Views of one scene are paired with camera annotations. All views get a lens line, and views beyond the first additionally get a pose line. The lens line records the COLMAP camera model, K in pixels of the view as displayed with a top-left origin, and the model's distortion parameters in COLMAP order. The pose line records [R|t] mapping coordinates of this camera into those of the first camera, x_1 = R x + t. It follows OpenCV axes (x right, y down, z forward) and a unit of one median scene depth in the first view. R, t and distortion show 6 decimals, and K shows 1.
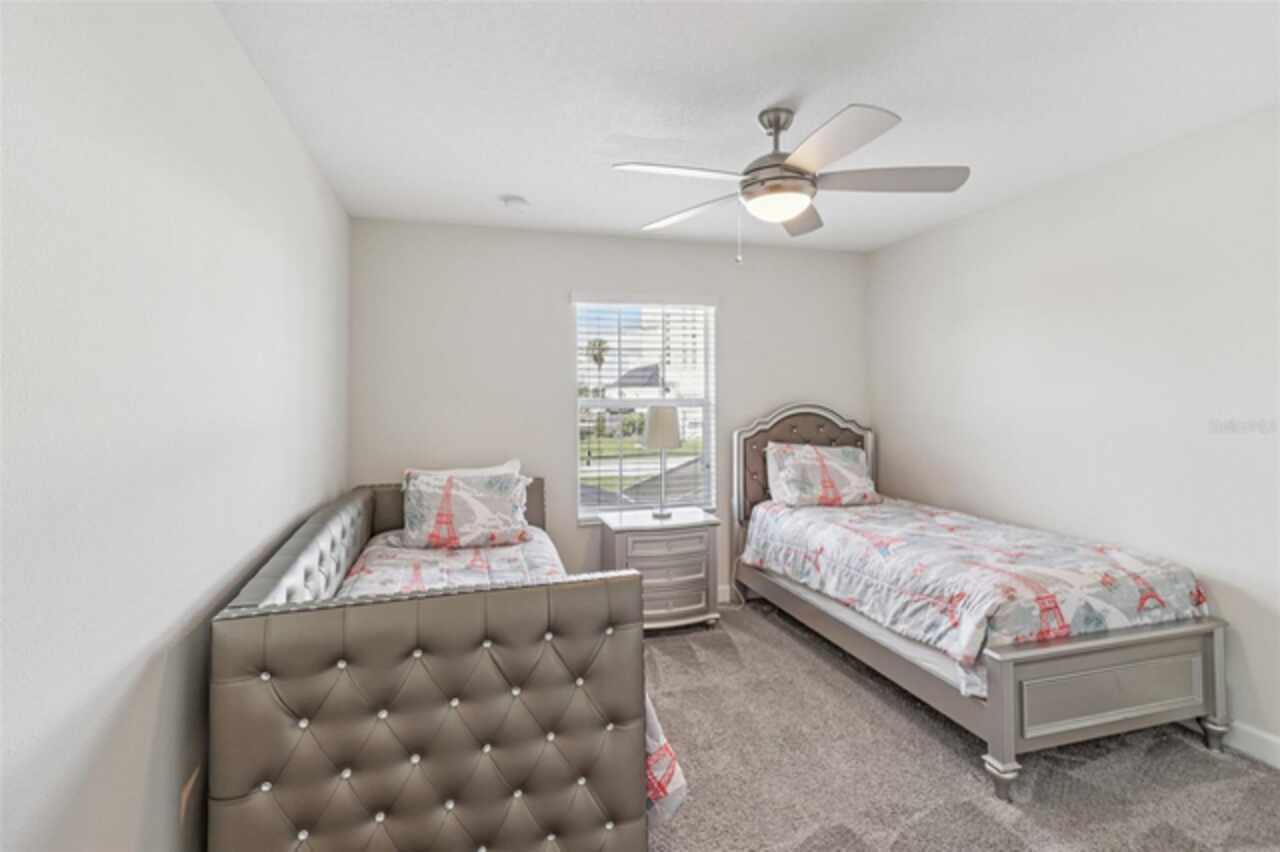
lens RADIAL K [[583.8, 0, 642.3], [0, 583.8, 397.5], [0, 0, 1]] dist [-0.001910, -0.000192]
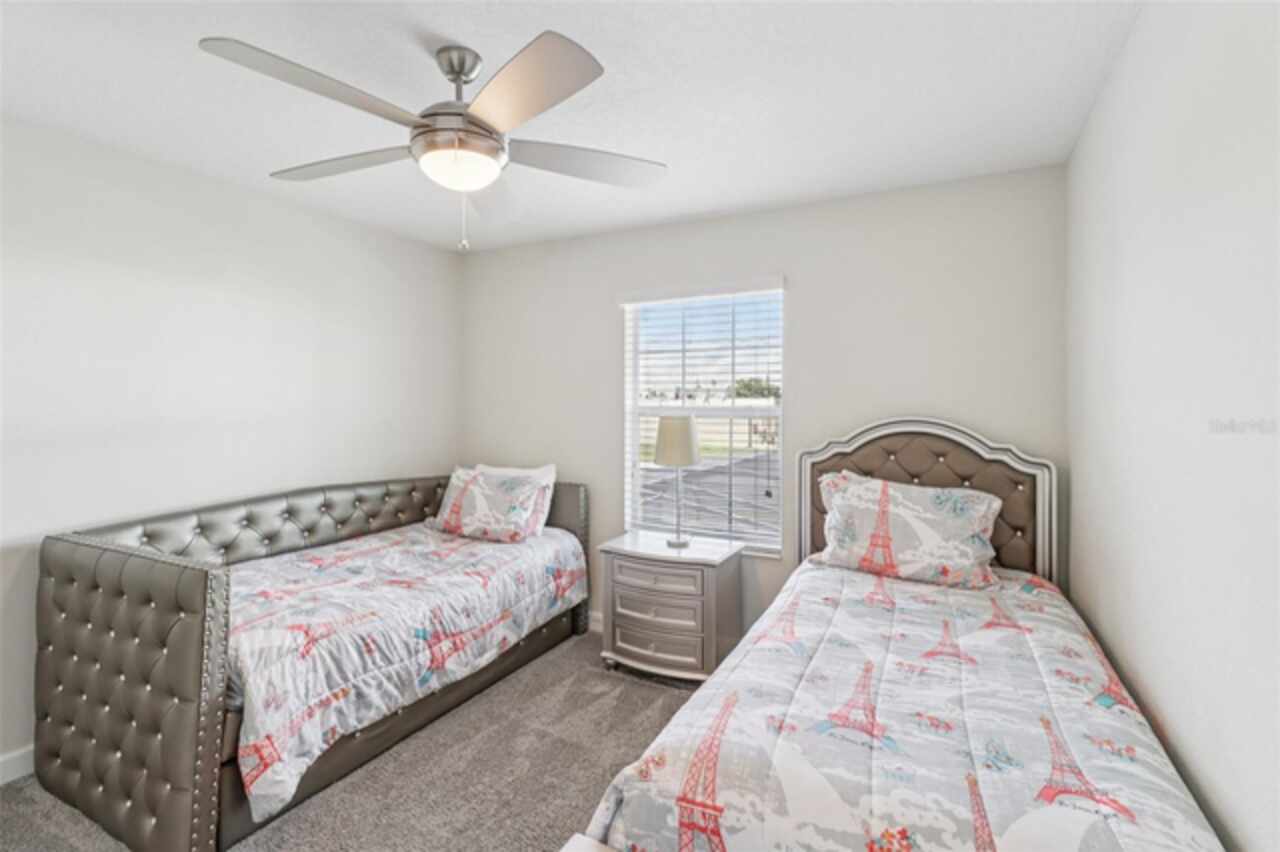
lens RADIAL K [[583.8, 0, 642.3], [0, 583.8, 397.5], [0, 0, 1]] dist [-0.001910, -0.000192]
pose [[0.734020, 0.003224, -0.679120, 0.565346], [-0.018957, 0.999696, -0.015744, 0.003731], [0.678863, 0.024430, 0.733858, 0.338424]]
